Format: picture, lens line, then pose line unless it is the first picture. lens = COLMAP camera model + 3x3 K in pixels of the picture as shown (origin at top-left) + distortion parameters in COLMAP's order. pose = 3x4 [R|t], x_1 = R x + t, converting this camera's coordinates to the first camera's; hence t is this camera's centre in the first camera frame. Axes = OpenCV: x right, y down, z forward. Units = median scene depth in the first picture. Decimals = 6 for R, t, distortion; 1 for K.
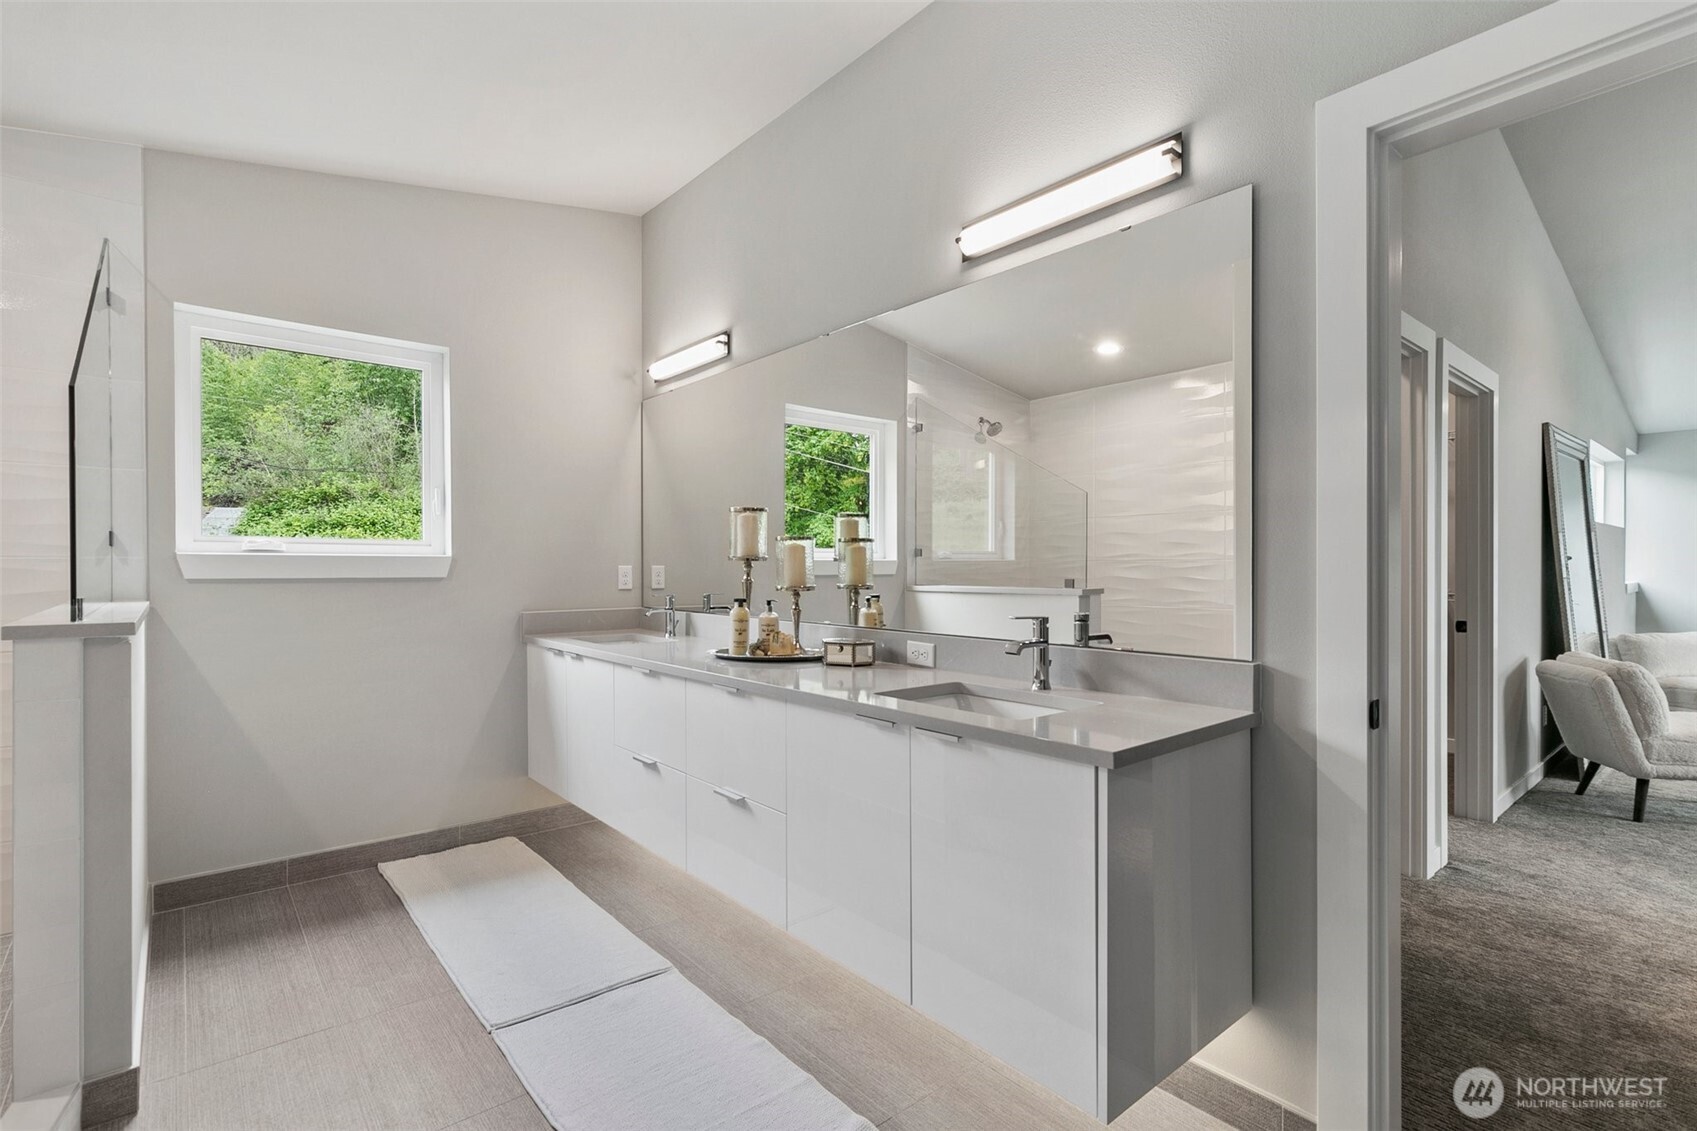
lens RADIAL K [[798.4, 0, 845.2], [0, 798.4, 570.4], [0, 0, 1]] dist [-0.000751, -0.000297]
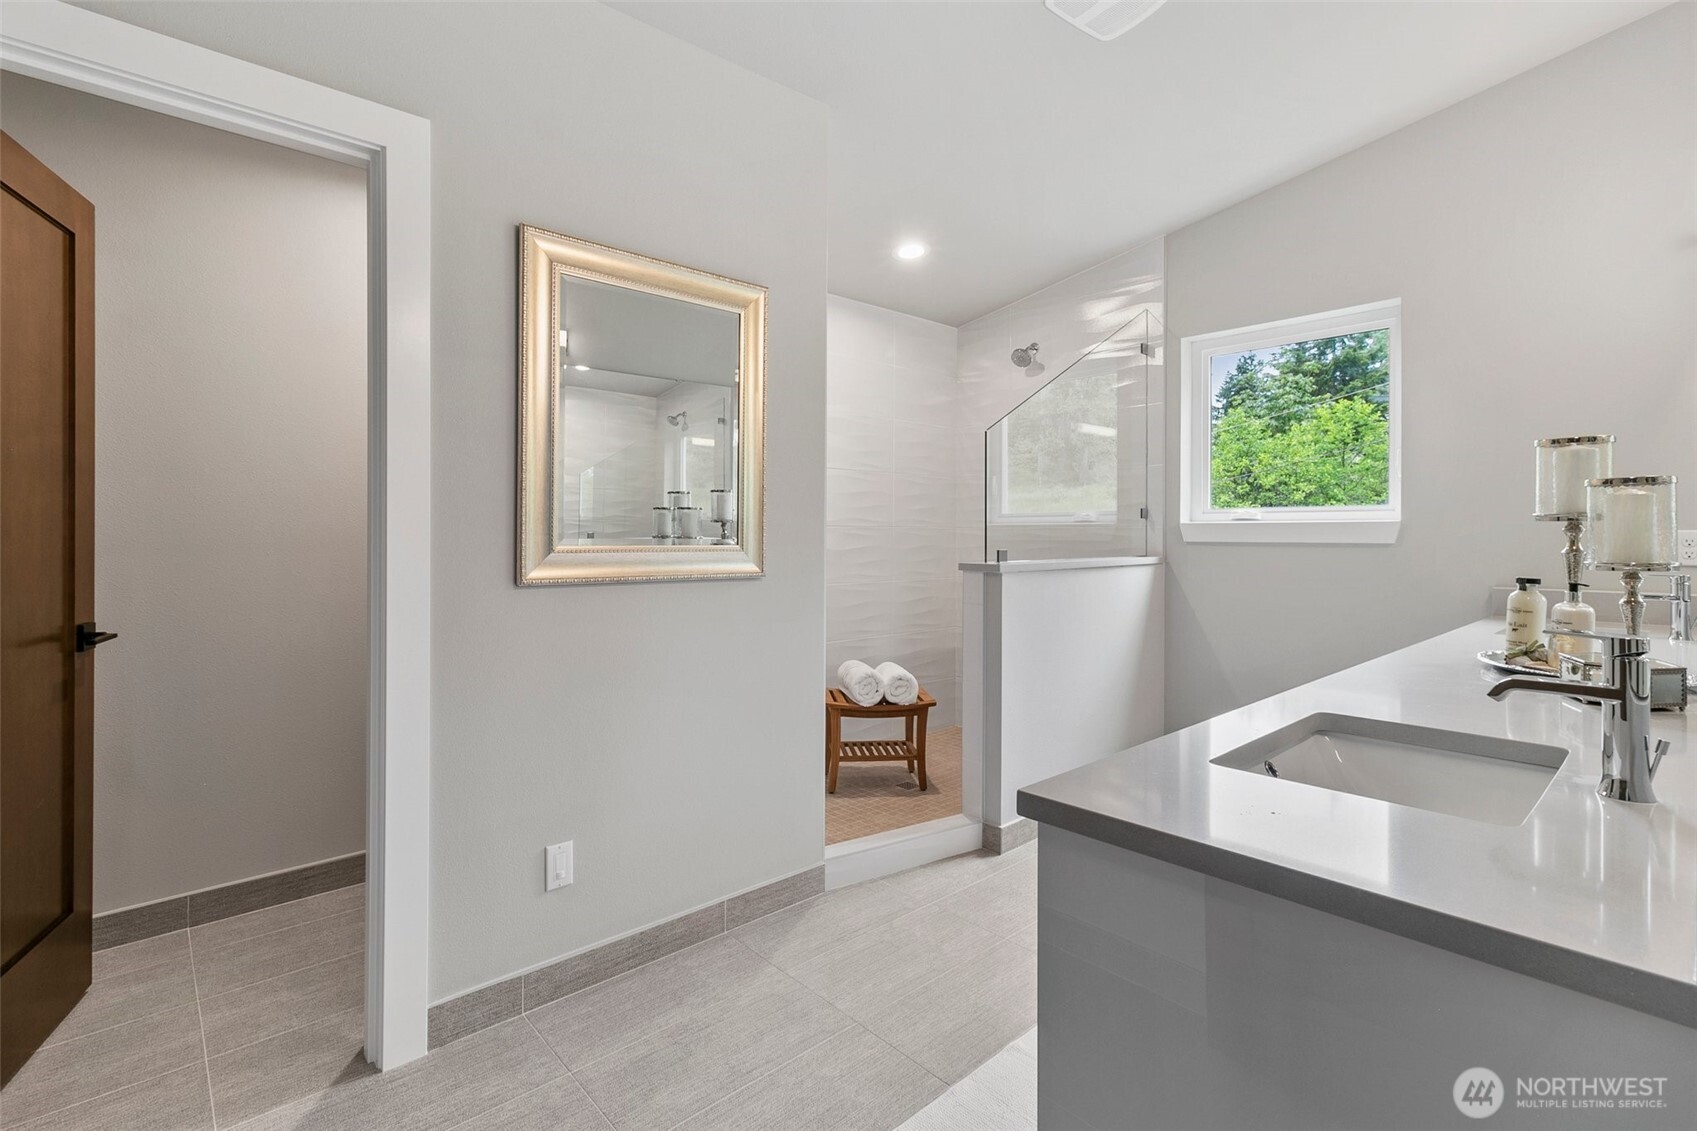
lens RADIAL K [[791.2, 0, 848.0], [0, 791.2, 535.5], [0, 0, 1]] dist [0.002768, 0.000126]
pose [[0.046957, 0.001726, -0.998895, 0.508114], [-0.006782, 0.999976, 0.001409, 0.001703], [0.998874, 0.006708, 0.046967, 0.388732]]
